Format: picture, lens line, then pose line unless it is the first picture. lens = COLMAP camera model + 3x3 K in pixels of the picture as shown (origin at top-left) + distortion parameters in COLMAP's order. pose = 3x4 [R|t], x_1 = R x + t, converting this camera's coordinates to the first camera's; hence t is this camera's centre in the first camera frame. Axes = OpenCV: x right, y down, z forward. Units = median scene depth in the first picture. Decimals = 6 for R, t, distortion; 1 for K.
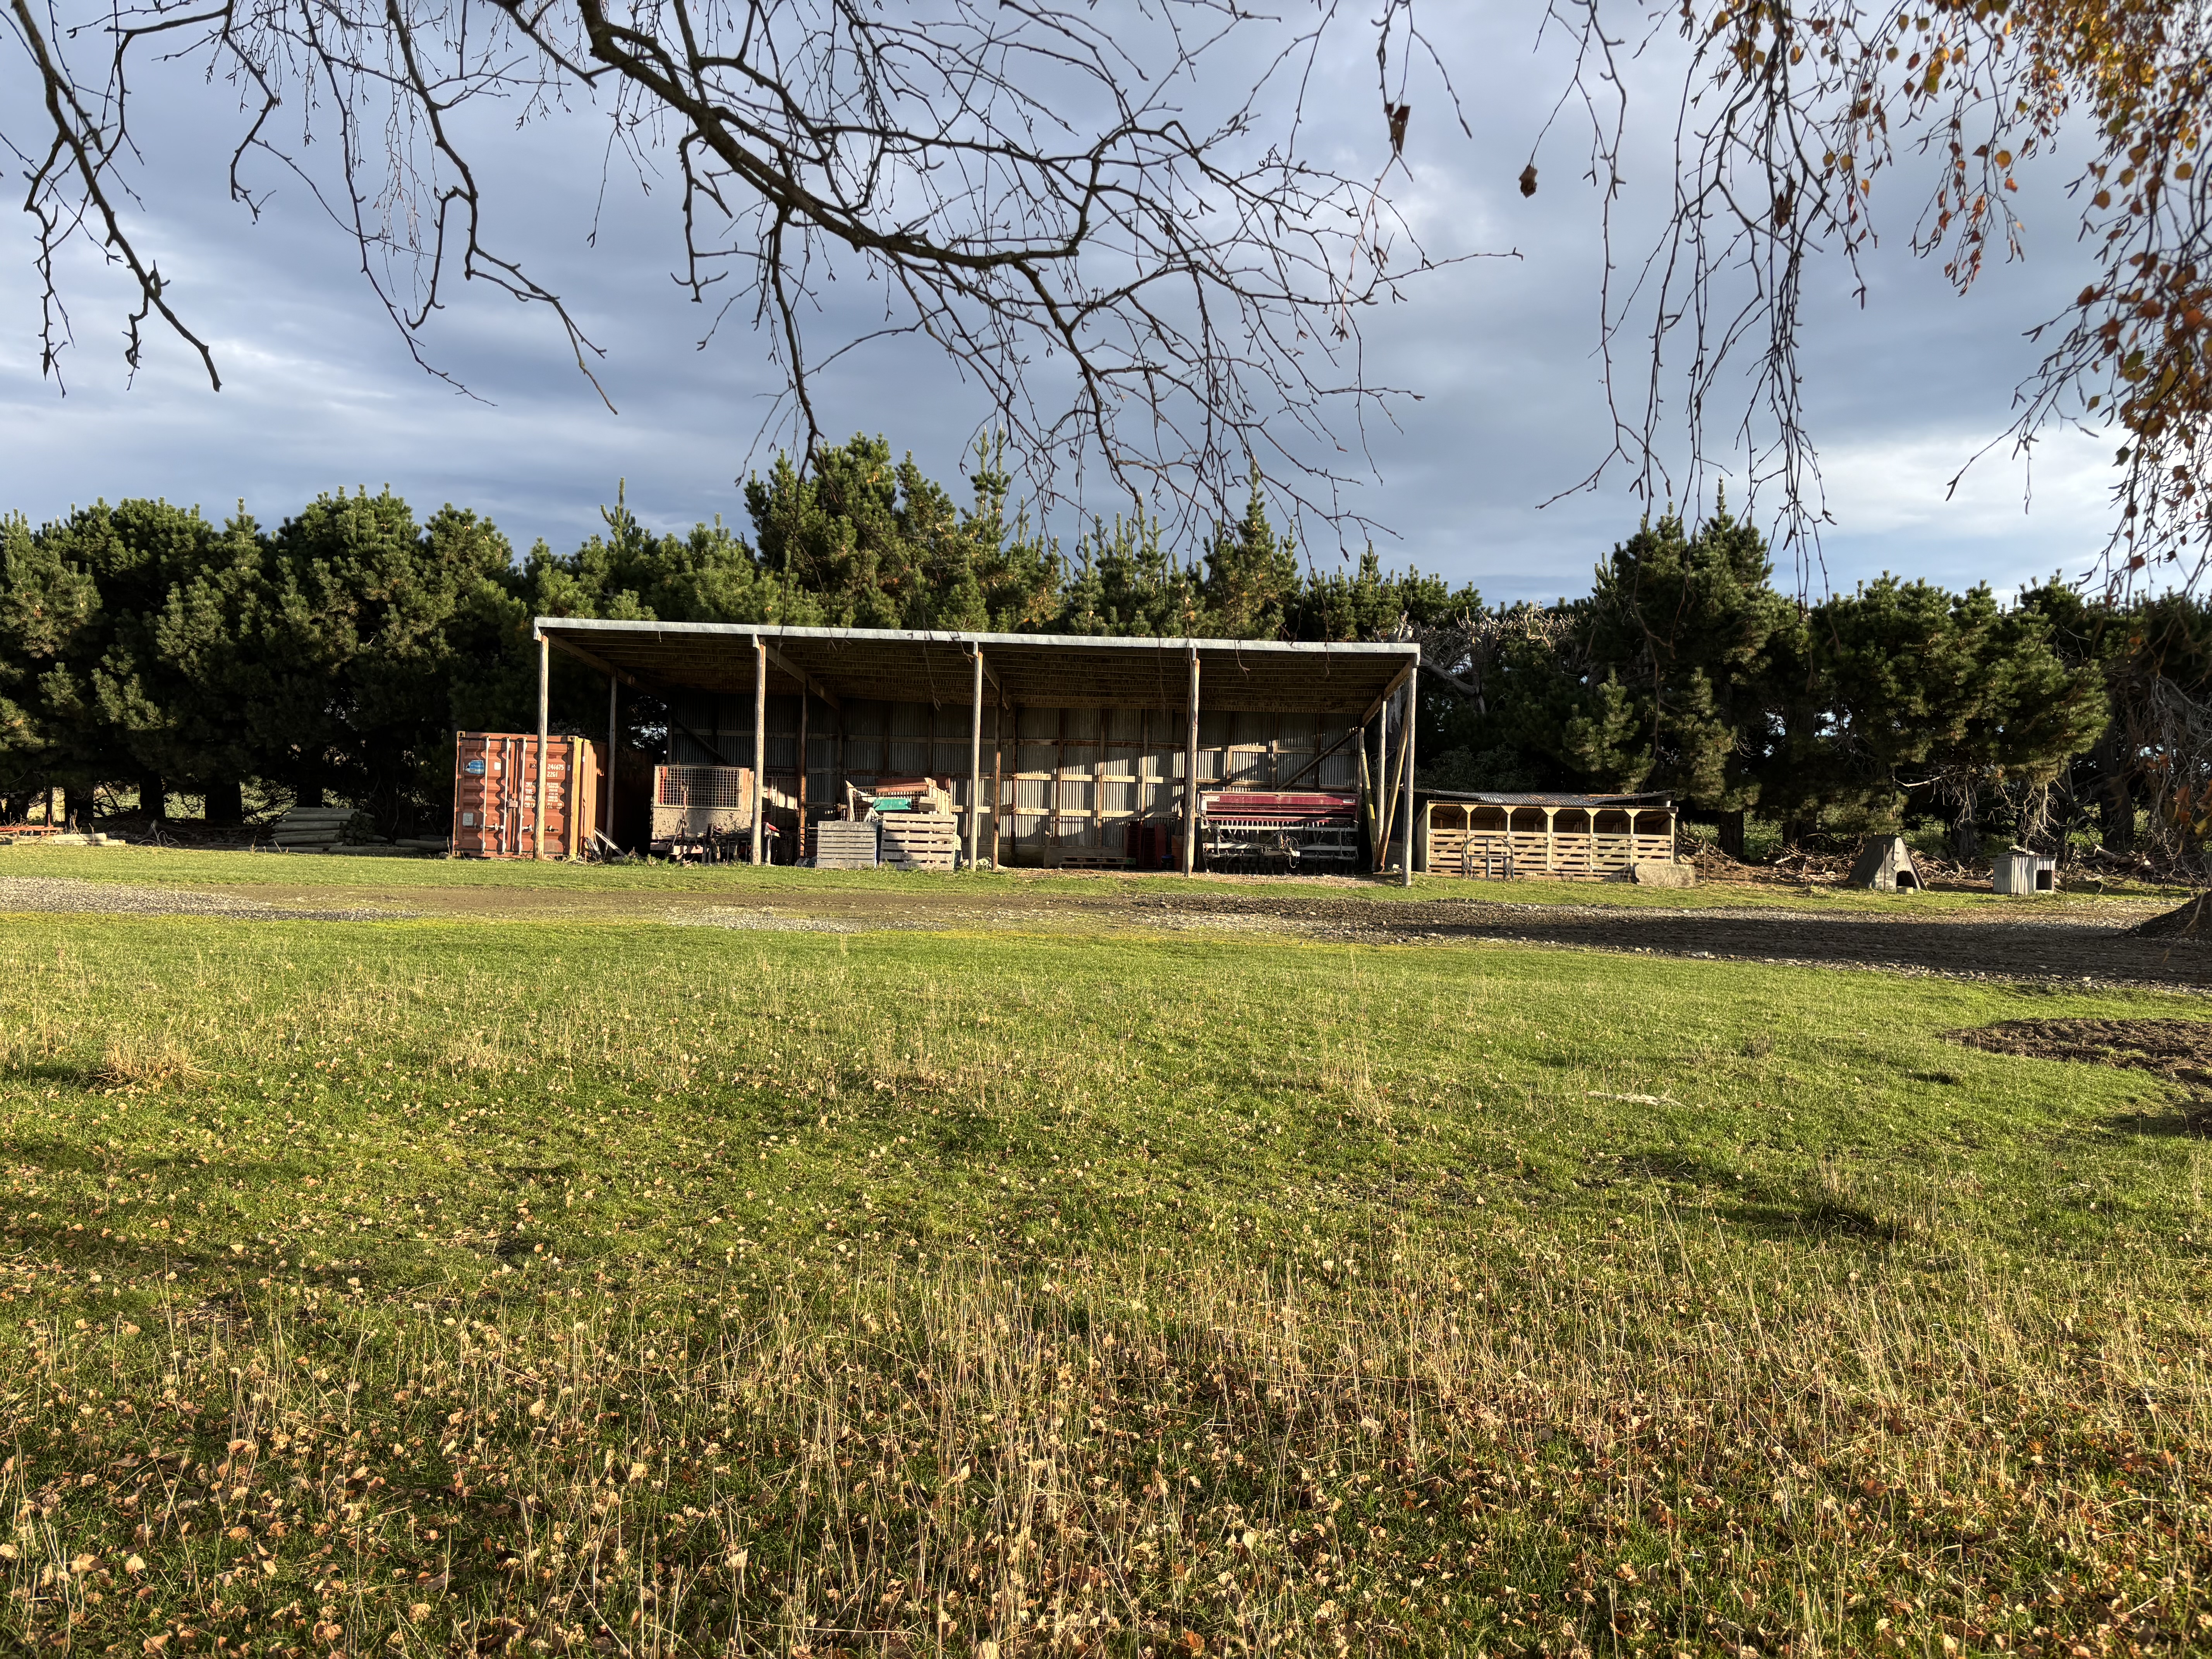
lens RADIAL K [[1729.1, 0, 1106.0], [0, 1729.1, 829.5], [0, 0, 1]] dist [-0.003024, -0.010092]
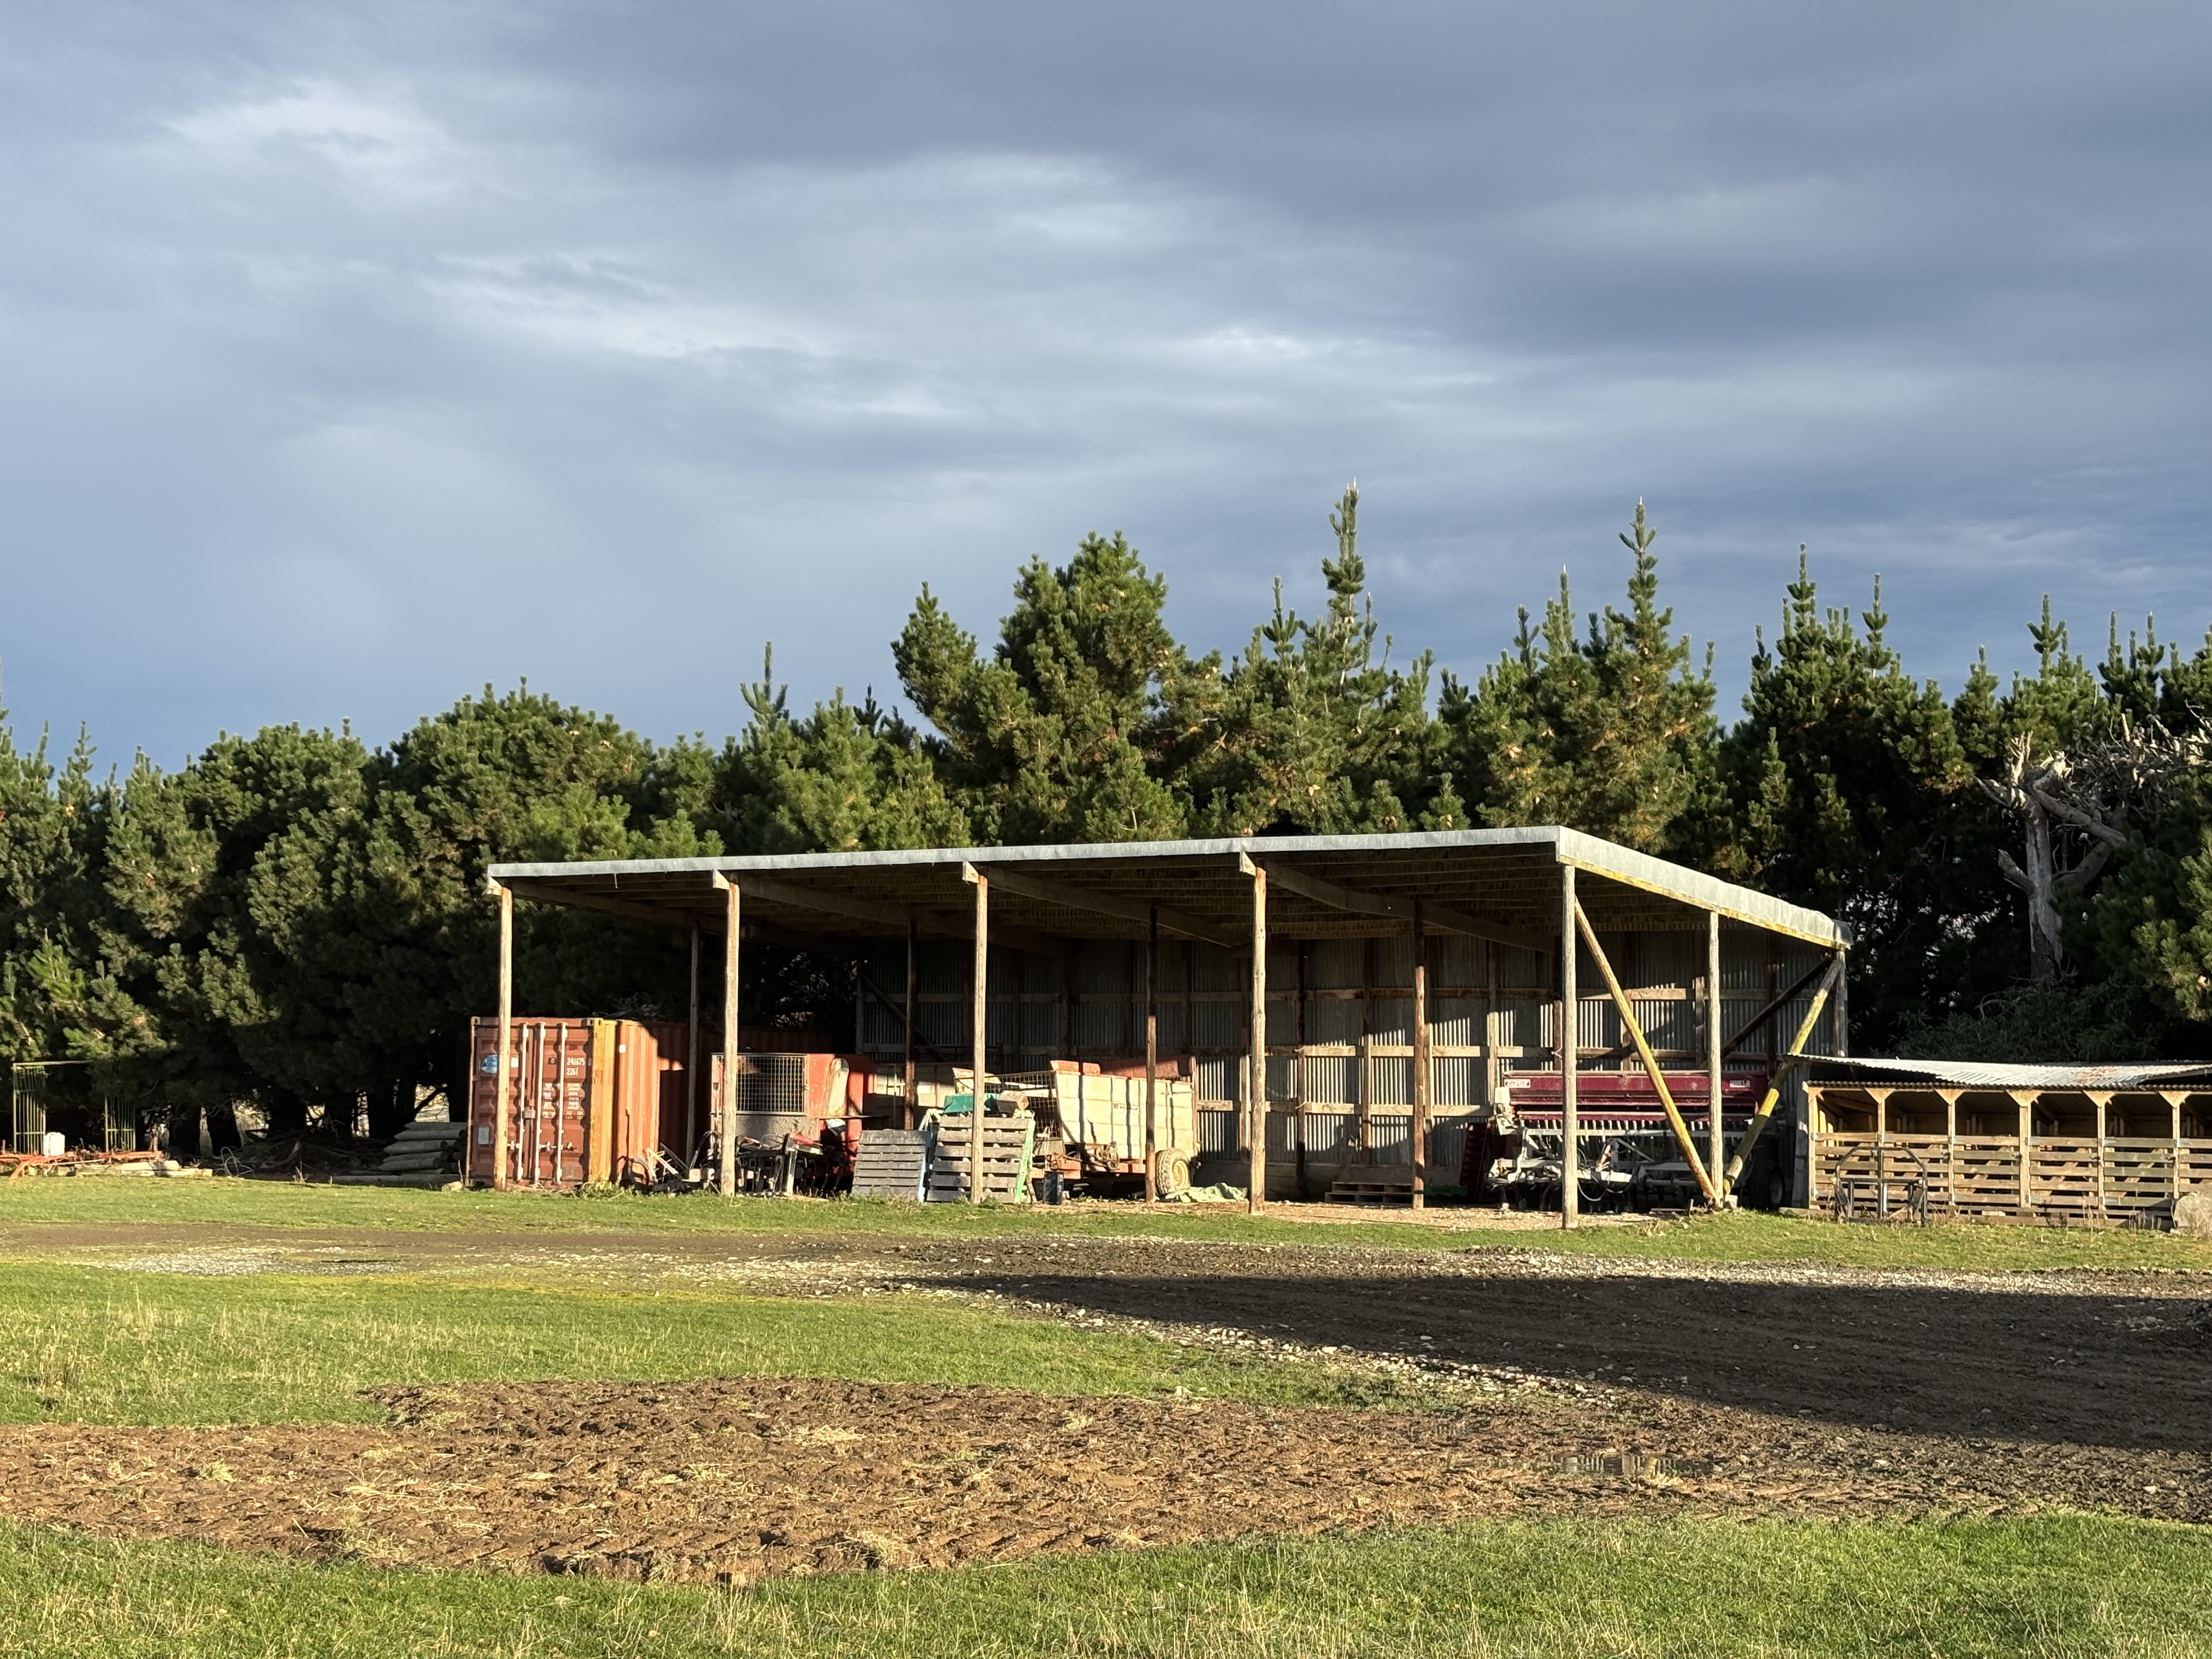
lens RADIAL K [[3604.0, 0, 1106.0], [0, 3604.0, 829.5], [0, 0, 1]] dist [0.427038, -3.208137]
pose [[0.804399, -0.061385, -0.590910, 0.722832], [0.011191, 0.996037, -0.088236, 0.003786], [0.593984, 0.064363, 0.801898, -0.092978]]
